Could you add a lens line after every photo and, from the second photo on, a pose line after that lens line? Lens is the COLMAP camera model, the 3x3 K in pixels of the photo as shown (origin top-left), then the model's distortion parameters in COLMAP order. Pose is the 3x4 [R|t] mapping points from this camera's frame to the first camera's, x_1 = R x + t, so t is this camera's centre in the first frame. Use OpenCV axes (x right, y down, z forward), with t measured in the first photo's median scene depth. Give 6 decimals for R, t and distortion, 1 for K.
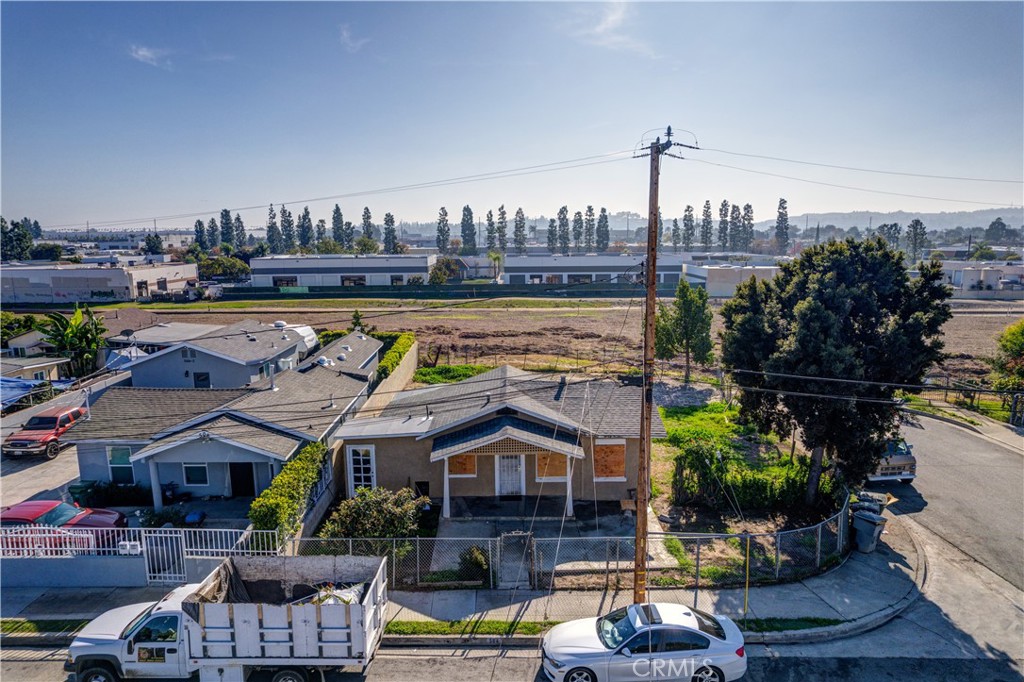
lens RADIAL K [[617.5, 0, 509.3], [0, 617.5, 349.0], [0, 0, 1]] dist [-0.044567, 0.018651]
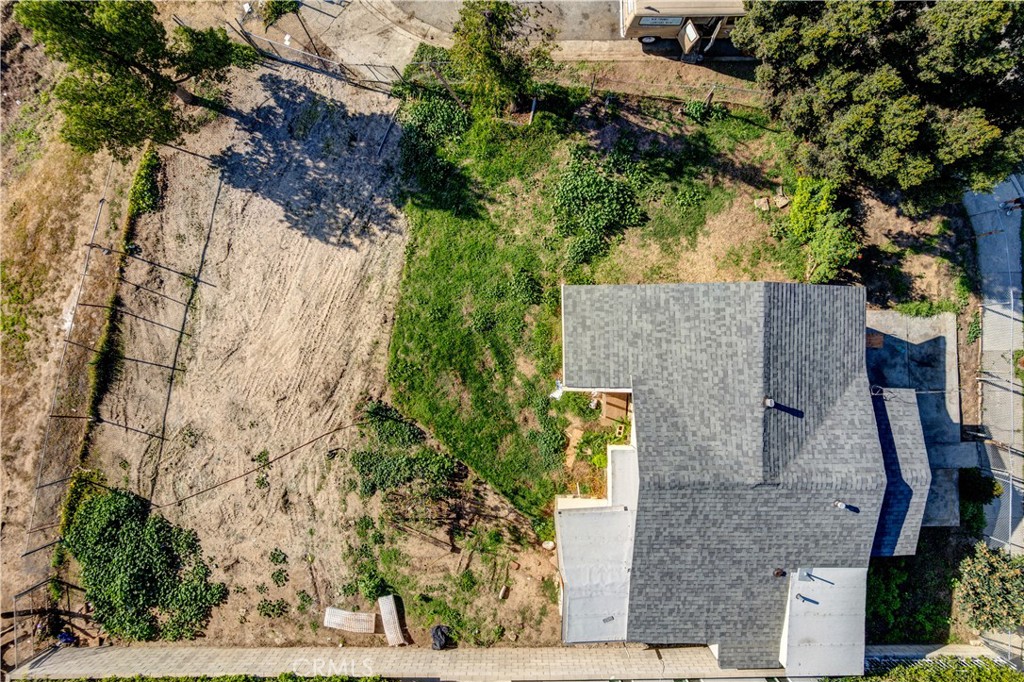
lens RADIAL K [[663.2, 0, 511.0], [0, 663.2, 356.7], [0, 0, 1]] dist [-0.068763, 0.065690]
pose [[0.017757, -0.999821, -0.006534, 0.152516], [0.178189, -0.003266, 0.983991, -0.830834], [-0.983836, -0.018637, 0.178100, 1.285544]]
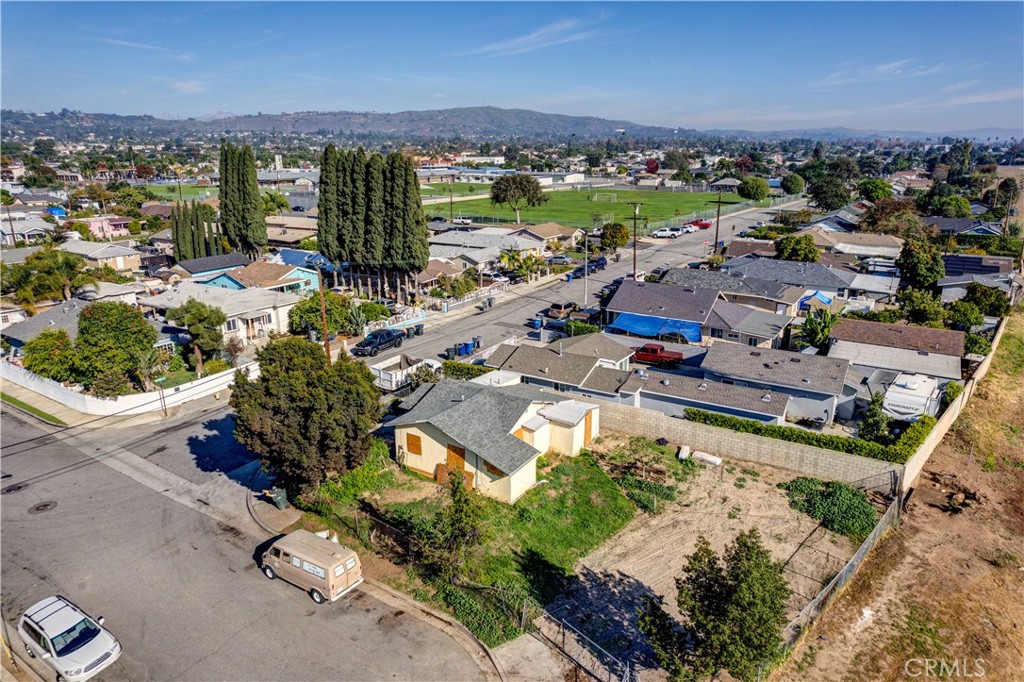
lens RADIAL K [[663.2, 0, 518.3], [0, 663.2, 338.3], [0, 0, 1]] dist [-0.068763, 0.065690]
pose [[-0.551054, 0.229493, -0.802292, 1.424197], [-0.134908, 0.924291, 0.357052, -0.769891], [0.823492, 0.304990, -0.478374, 2.051243]]
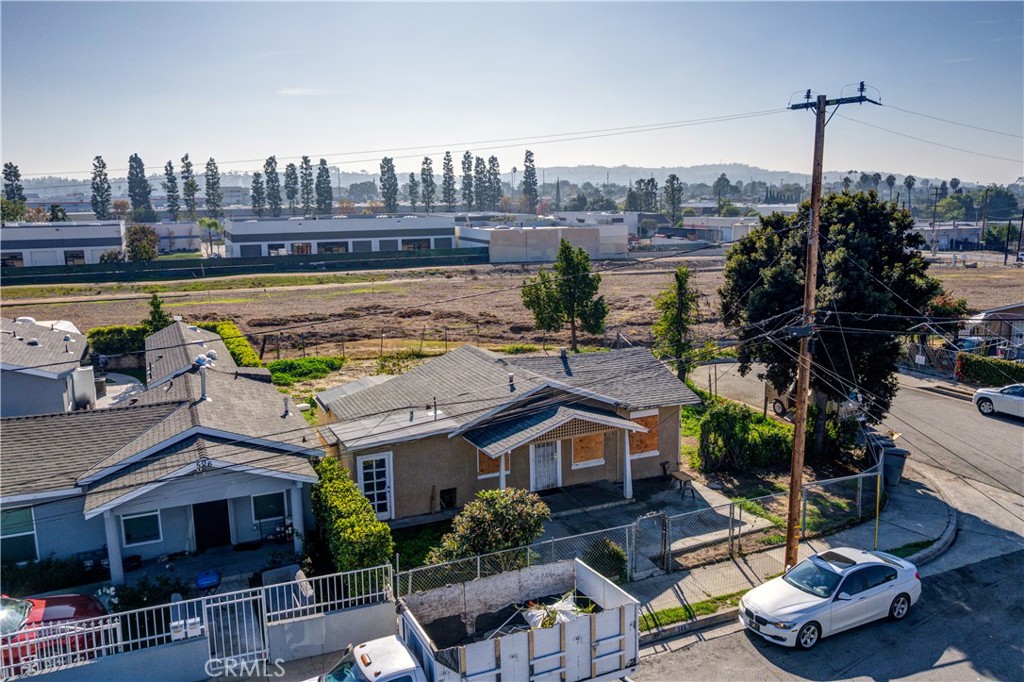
lens RADIAL K [[762.2, 0, 518.0], [0, 762.2, 332.9], [0, 0, 1]] dist [-0.040054, 0.001264]
pose [[0.916626, -0.072601, 0.393097, -0.439374], [0.073073, 0.997231, 0.013787, 0.001312], [-0.393010, 0.016088, 0.919394, 0.031826]]
